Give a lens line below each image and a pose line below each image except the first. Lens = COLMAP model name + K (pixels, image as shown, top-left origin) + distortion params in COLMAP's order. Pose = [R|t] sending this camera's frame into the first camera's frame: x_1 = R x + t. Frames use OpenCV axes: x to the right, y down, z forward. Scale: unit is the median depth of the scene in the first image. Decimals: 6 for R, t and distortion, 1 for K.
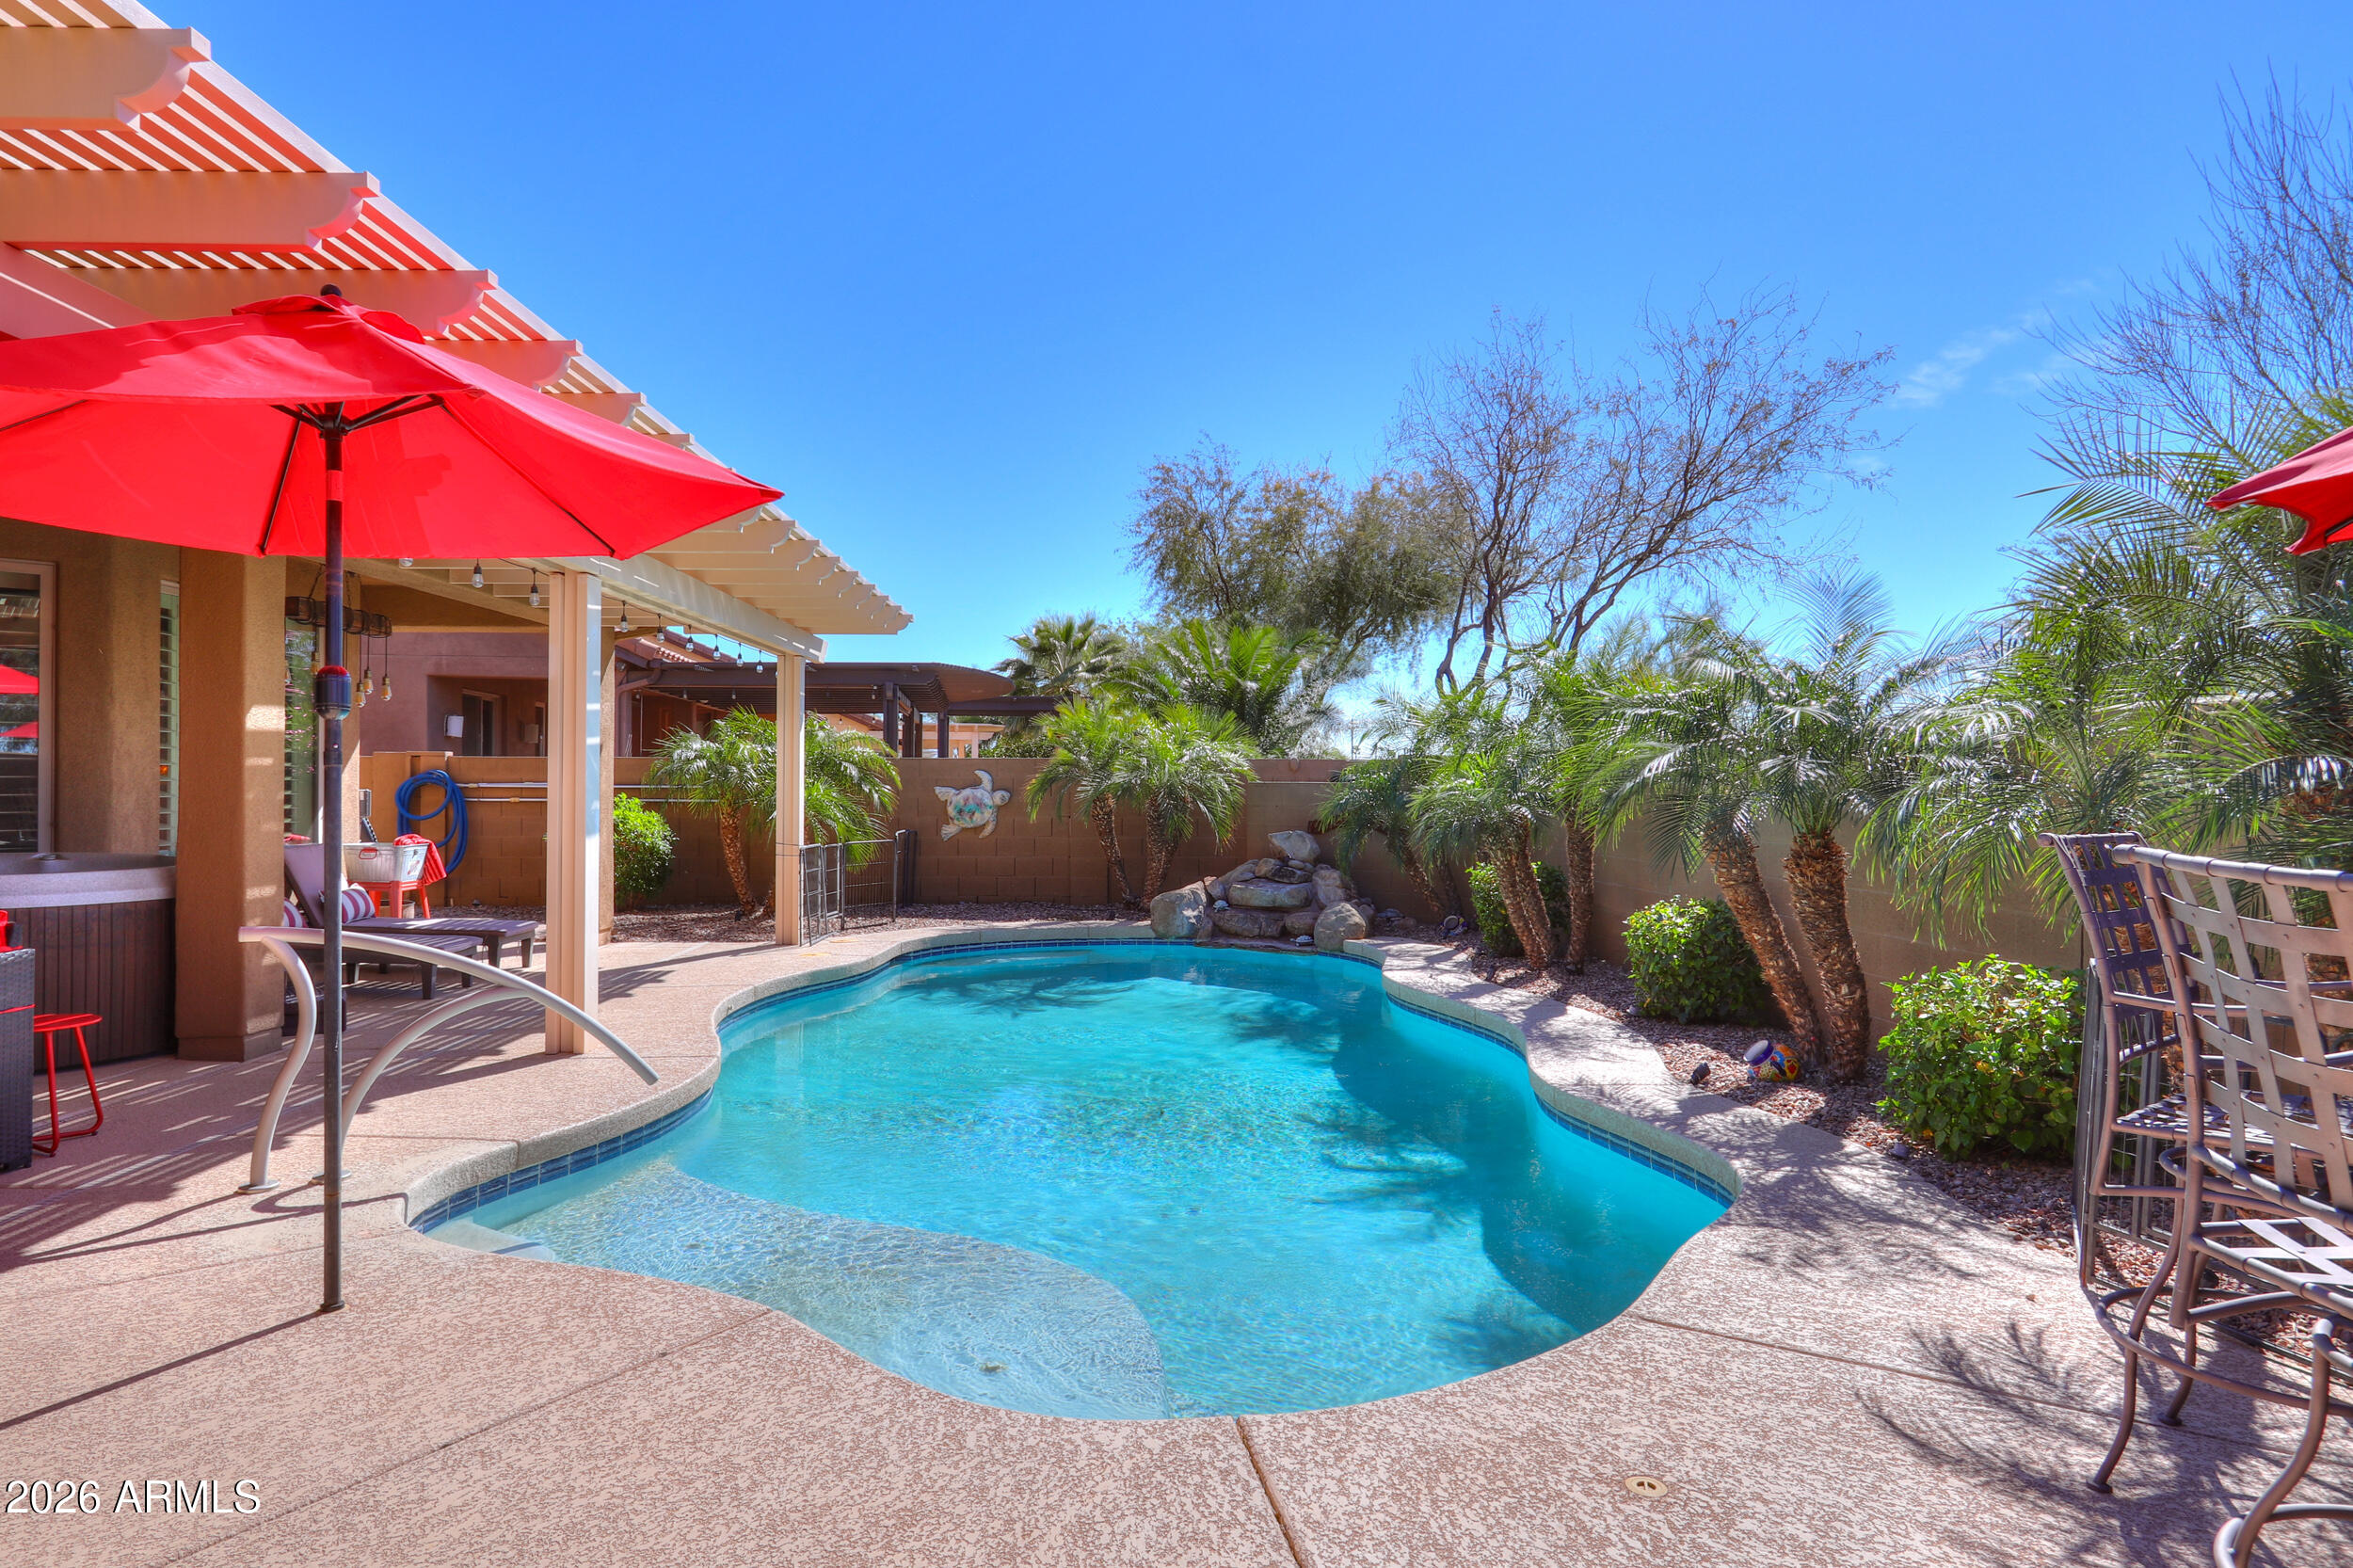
lens RADIAL K [[1389.3, 0, 1176.1], [0, 1389.3, 803.6], [0, 0, 1]] dist [0.001124, 0.000836]
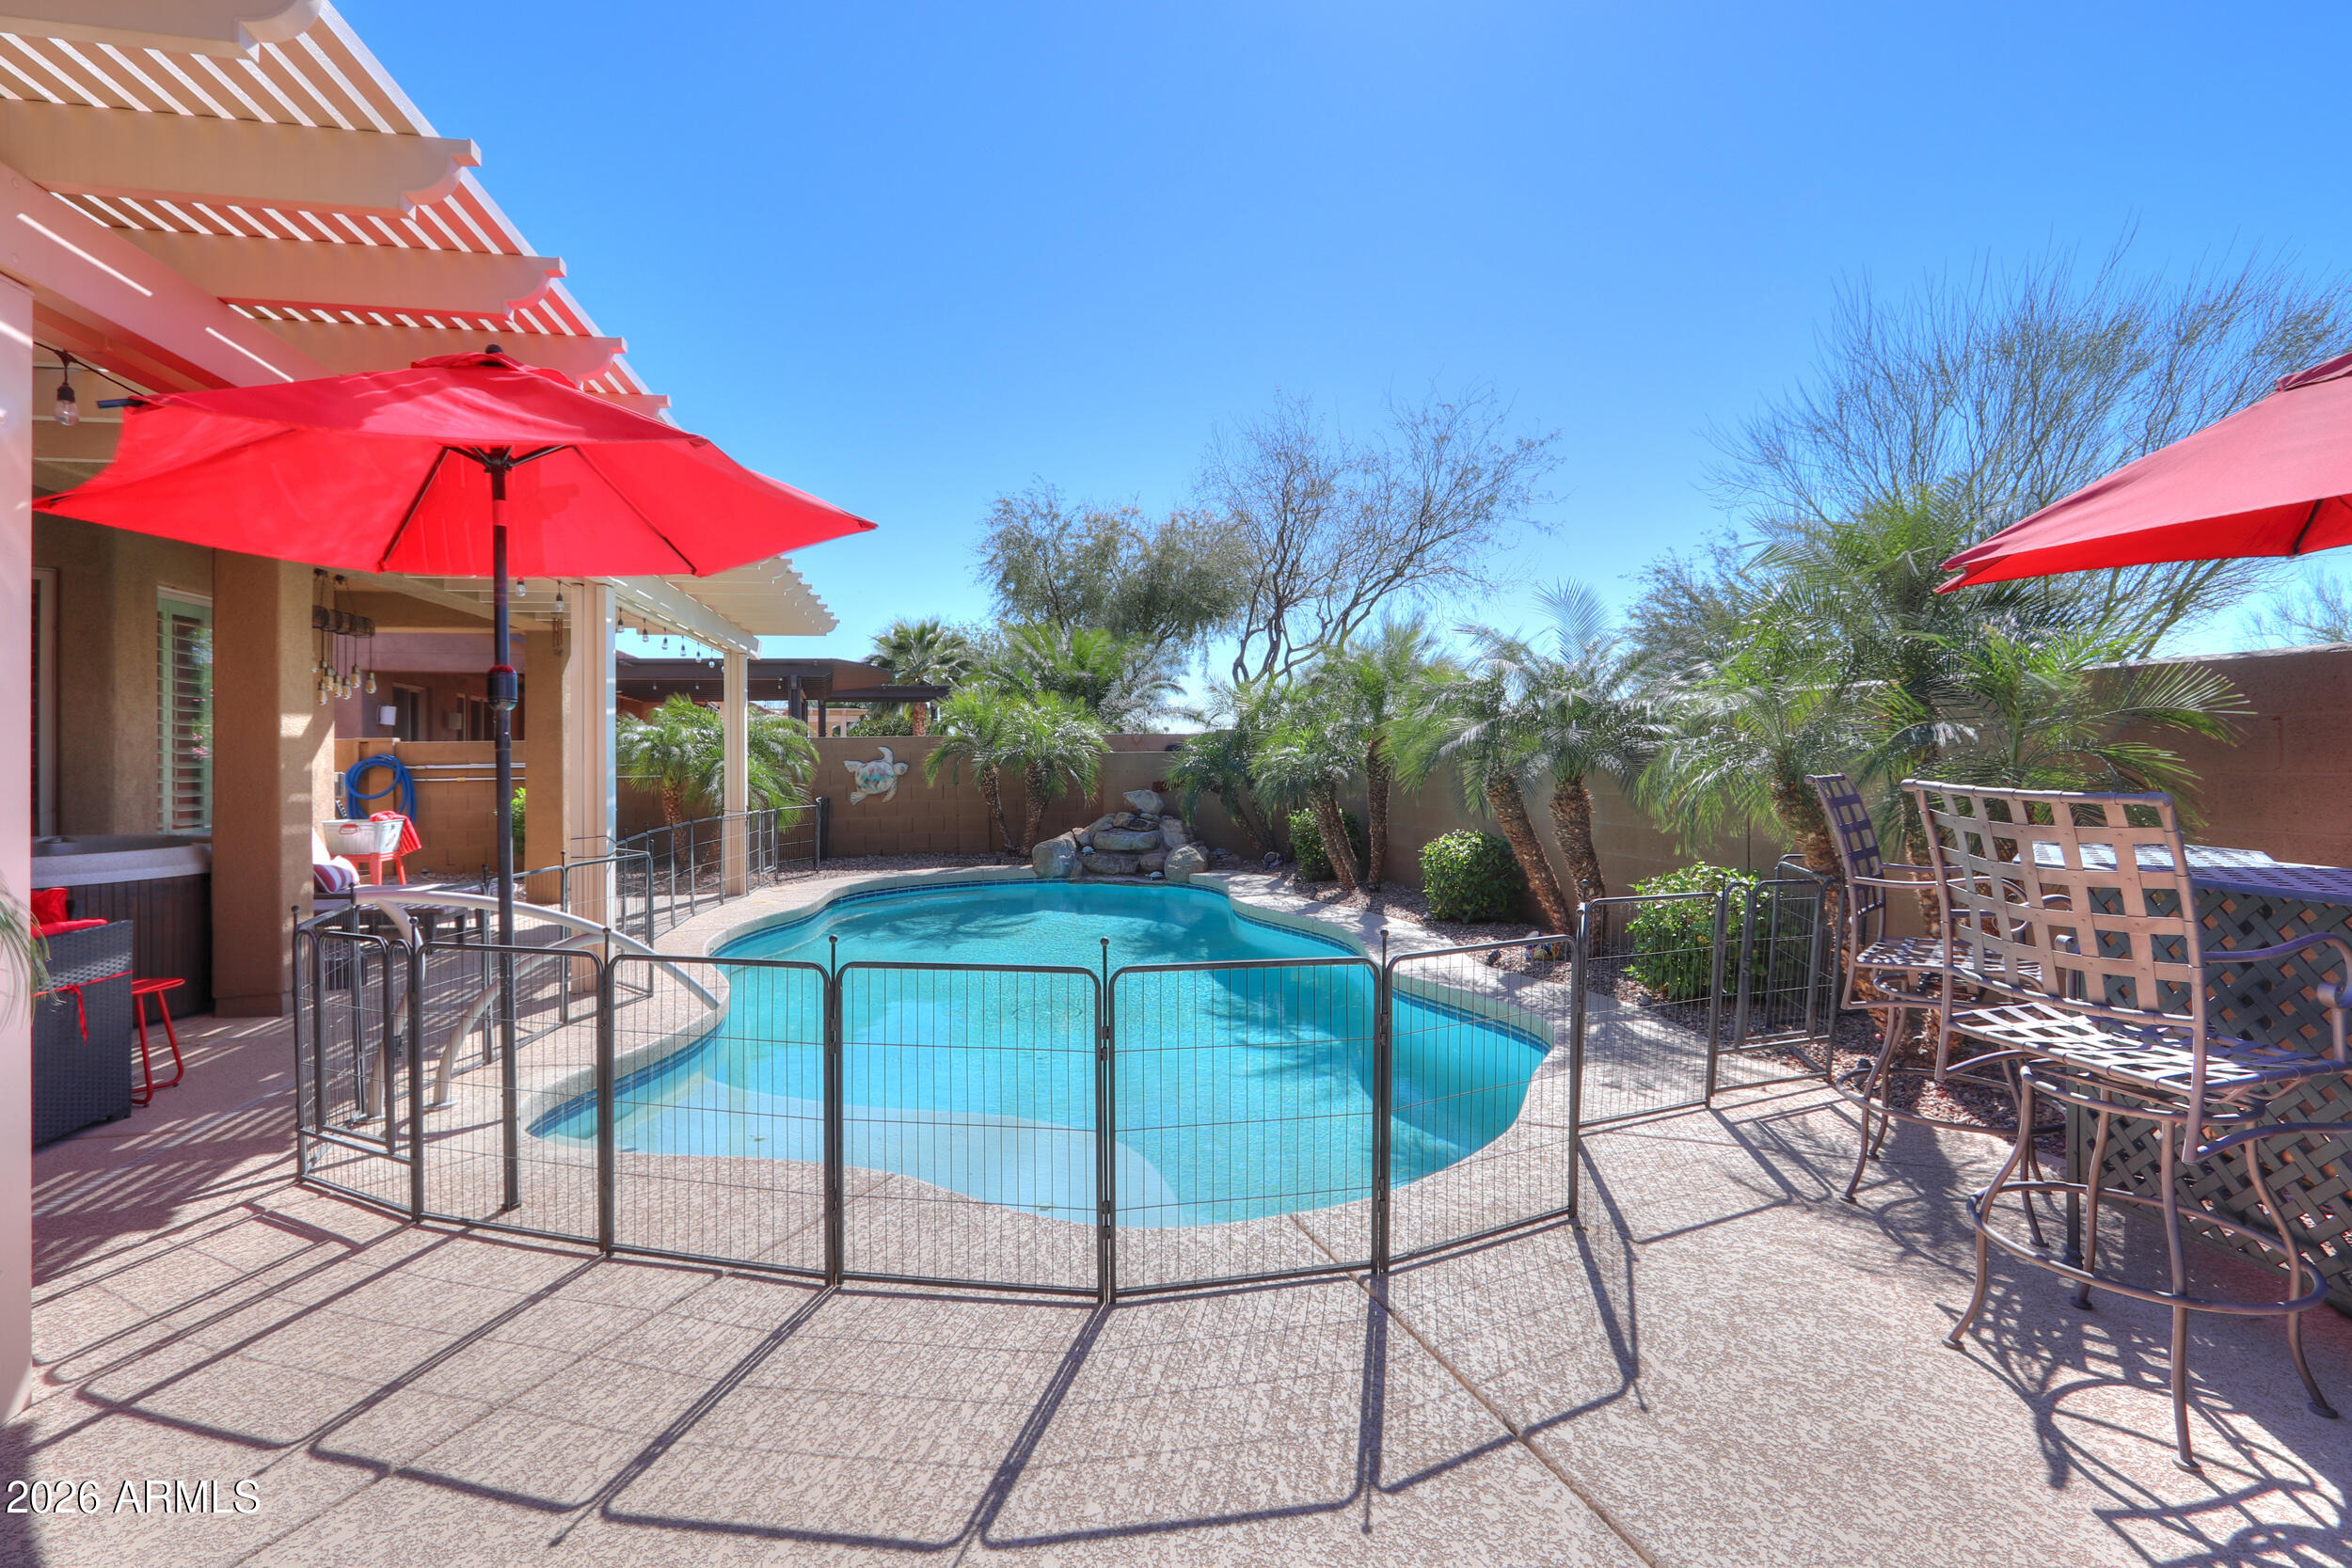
lens RADIAL K [[1125.1, 0, 1176.4], [0, 1125.1, 766.8], [0, 0, 1]] dist [-0.010826, -0.000721]
pose [[0.979713, -0.019665, 0.199437, -0.101690], [0.020343, 0.999792, -0.001347, 0.000262], [-0.199369, 0.005376, 0.979910, -0.021555]]
